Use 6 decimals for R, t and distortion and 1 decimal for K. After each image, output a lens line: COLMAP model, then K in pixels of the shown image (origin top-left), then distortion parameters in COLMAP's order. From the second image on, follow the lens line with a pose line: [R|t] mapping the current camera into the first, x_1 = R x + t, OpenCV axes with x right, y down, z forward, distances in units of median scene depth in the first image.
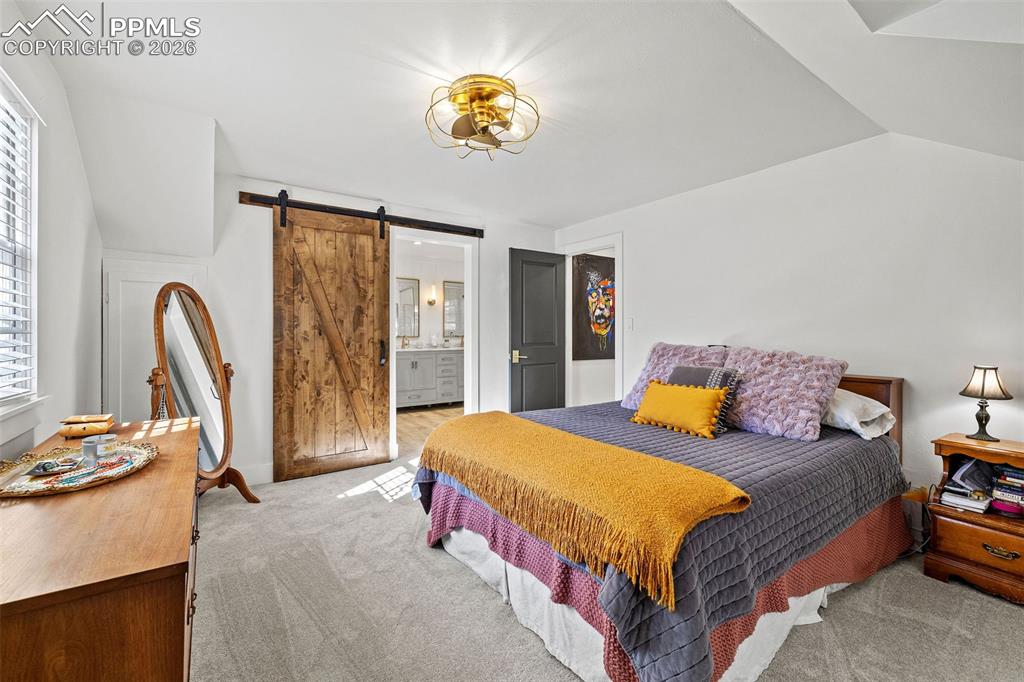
lens RADIAL K [[433.1, 0, 512.0], [0, 433.1, 334.9], [0, 0, 1]] dist [0.007586, 0.000283]
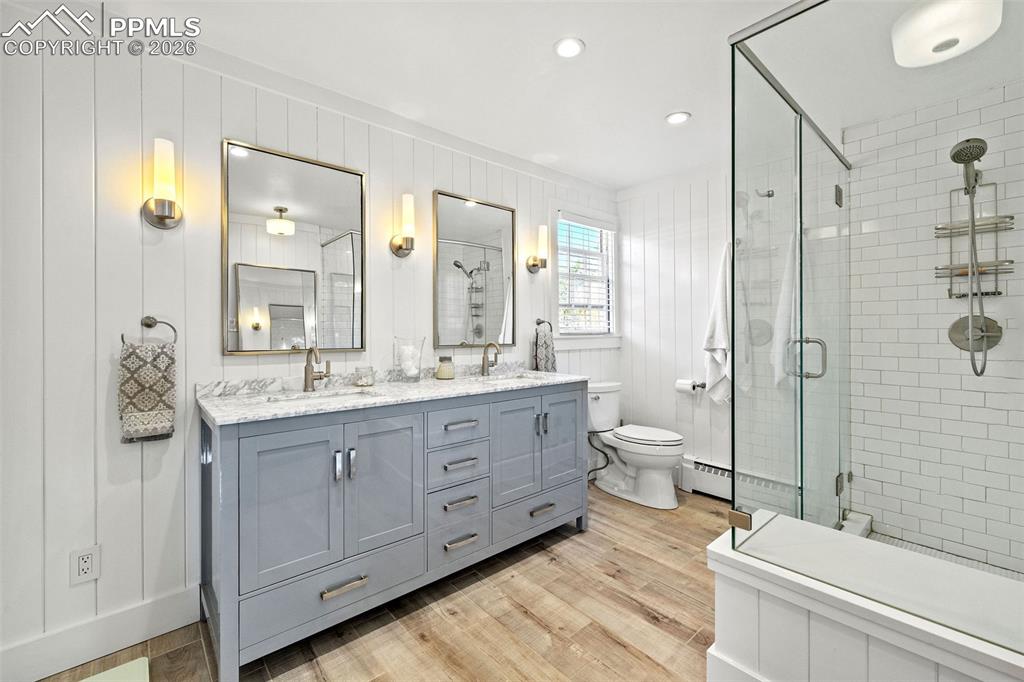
lens RADIAL K [[433.1, 0, 510.1], [0, 433.1, 334.8], [0, 0, 1]] dist [0.007586, 0.000283]
pose [[0.993592, -0.004056, 0.112950, -0.141382], [0.003587, 0.999984, 0.004358, -0.007577], [-0.112965, -0.003925, 0.993591, 0.662153]]
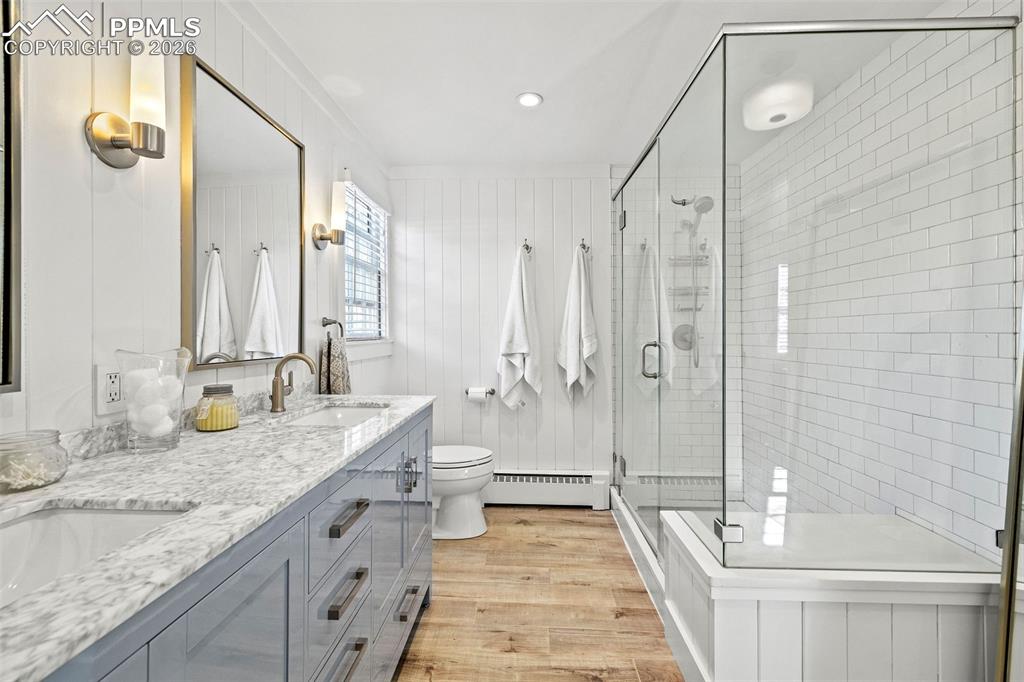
lens RADIAL K [[433.1, 0, 511.4], [0, 433.1, 335.1], [0, 0, 1]] dist [0.007586, 0.000283]
pose [[0.602084, -0.002952, 0.798427, -0.226066], [0.004373, 0.999990, 0.000399, -0.008955], [-0.798421, 0.003251, 0.602091, 0.813752]]
